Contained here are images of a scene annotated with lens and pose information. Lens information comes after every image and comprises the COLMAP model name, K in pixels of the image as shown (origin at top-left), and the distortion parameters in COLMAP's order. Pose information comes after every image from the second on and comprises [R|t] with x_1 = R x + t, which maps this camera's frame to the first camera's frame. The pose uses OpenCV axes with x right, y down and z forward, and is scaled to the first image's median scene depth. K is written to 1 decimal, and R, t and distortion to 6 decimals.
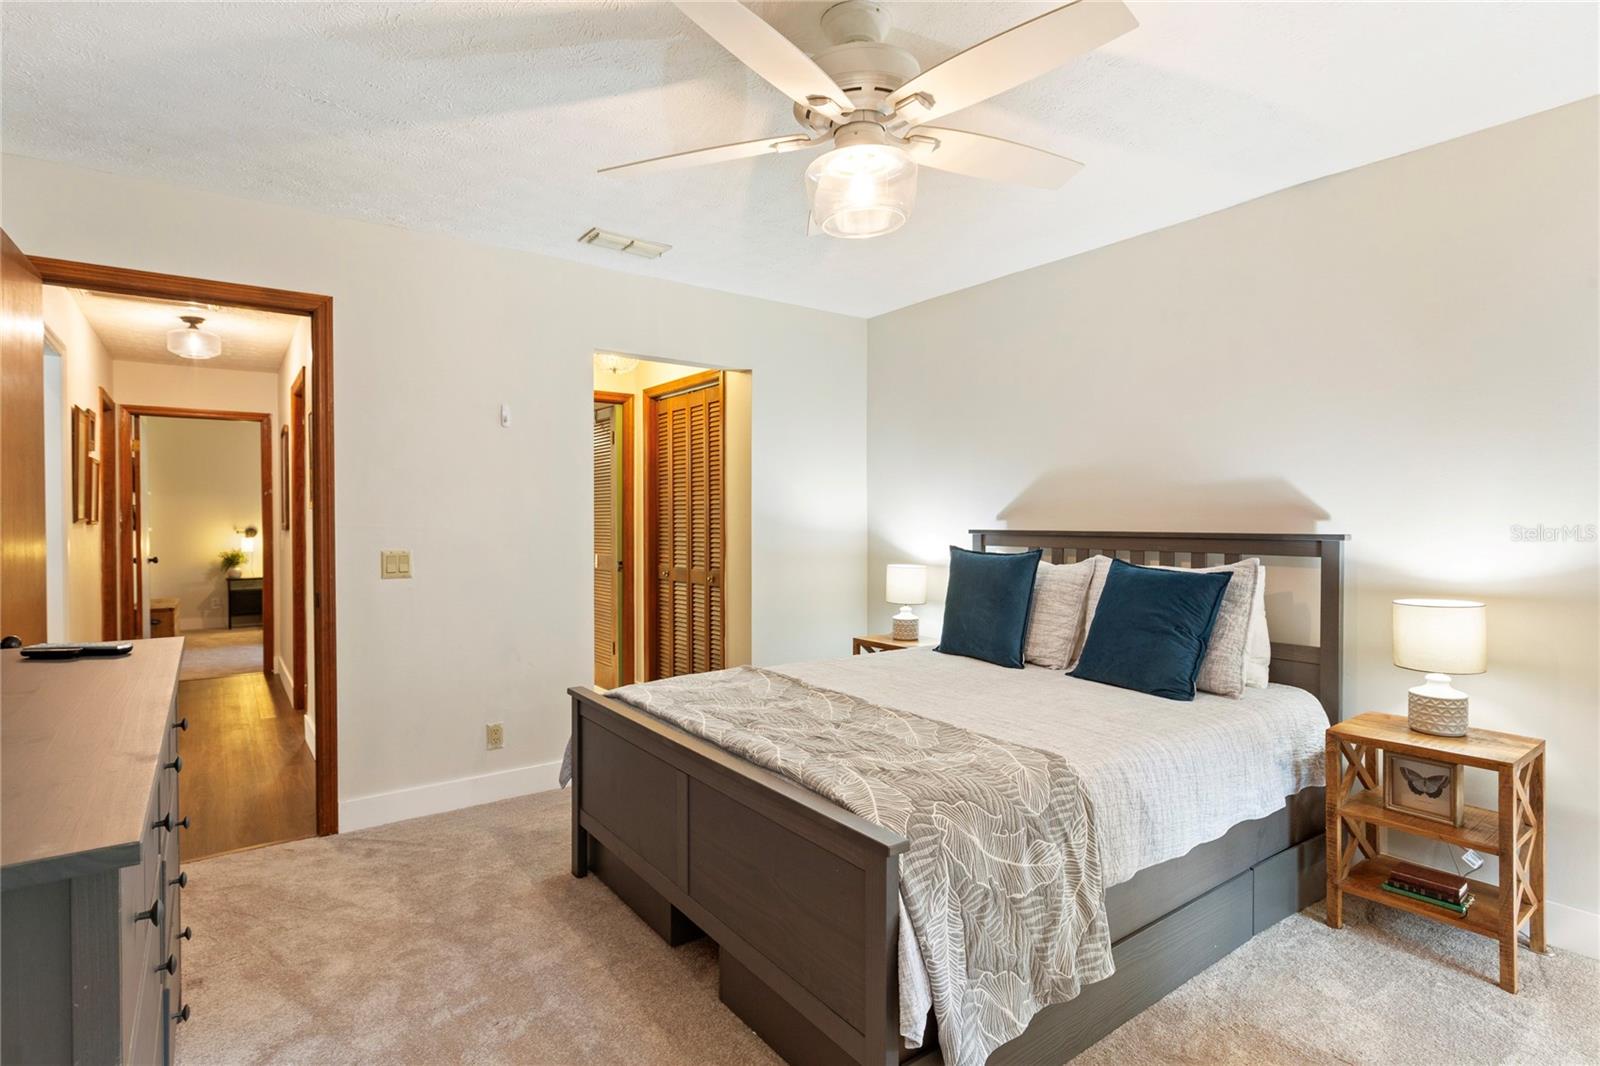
lens RADIAL K [[784.8, 0, 798.1], [0, 784.8, 524.7], [0, 0, 1]] dist [0.005051, -0.000700]
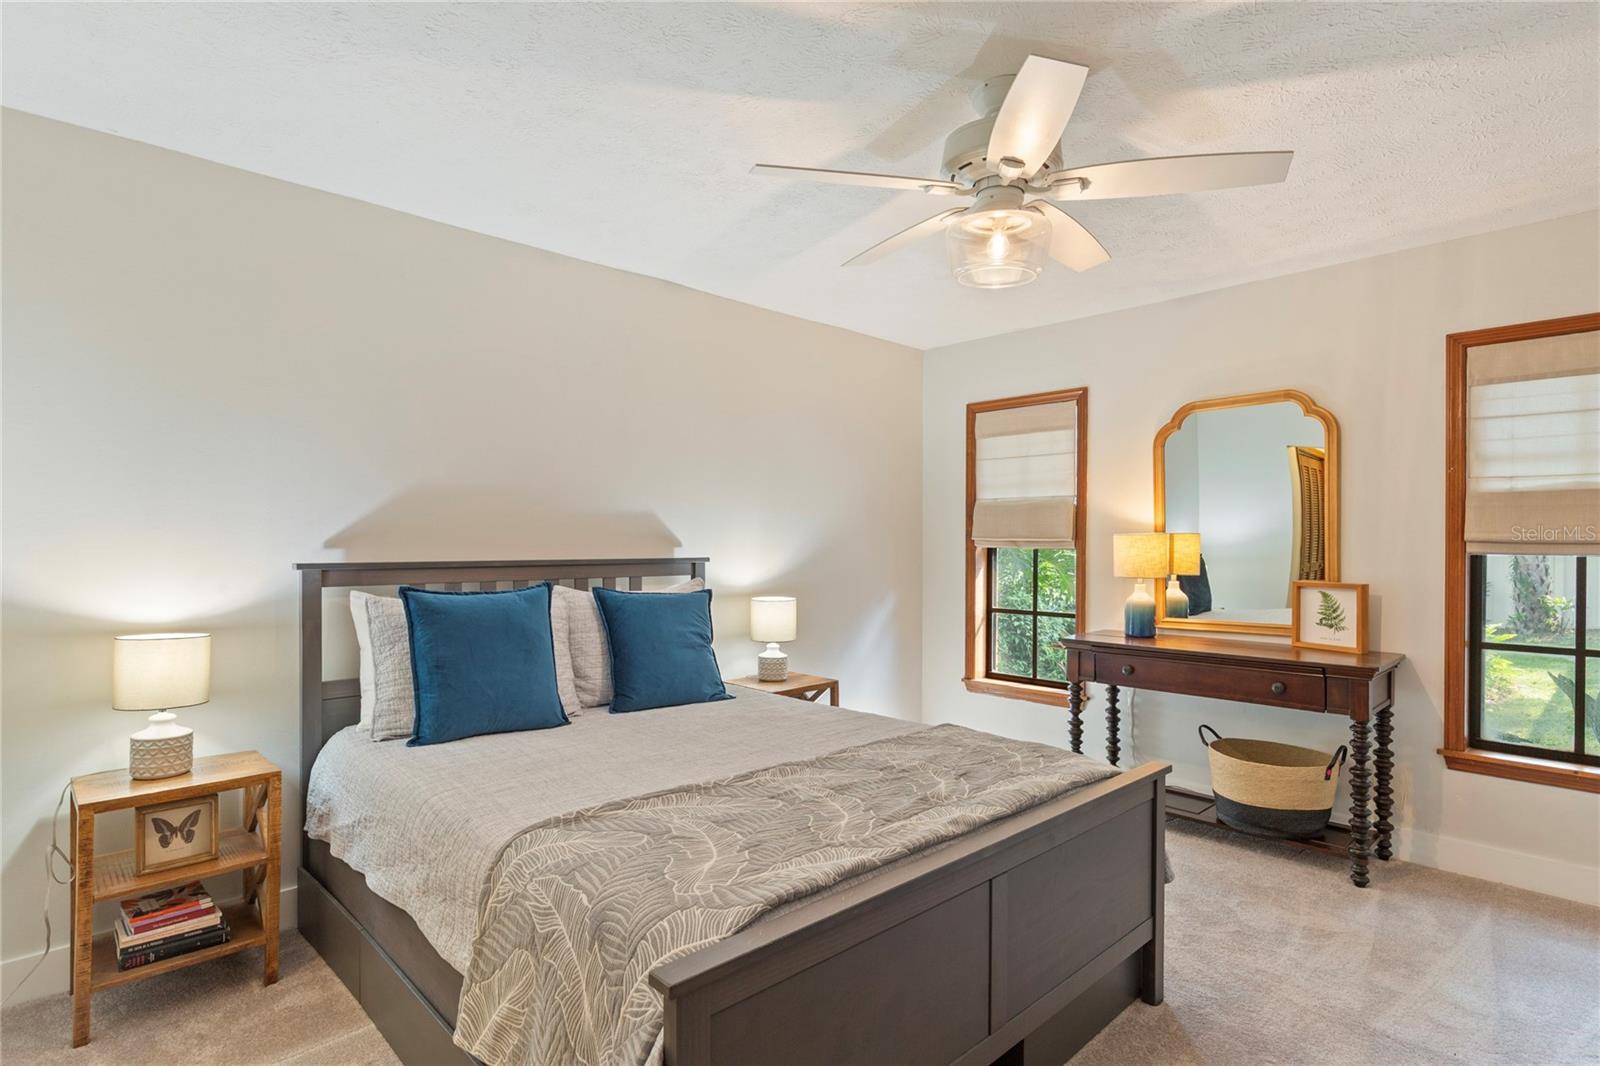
lens RADIAL K [[784.8, 0, 832.5], [0, 784.8, 552.9], [0, 0, 1]] dist [0.005051, -0.000700]
pose [[-0.130076, -0.004723, 0.991493, -0.553775], [0.011891, 0.999909, 0.006323, -0.001317], [-0.991433, 0.012612, -0.130008, 0.796199]]
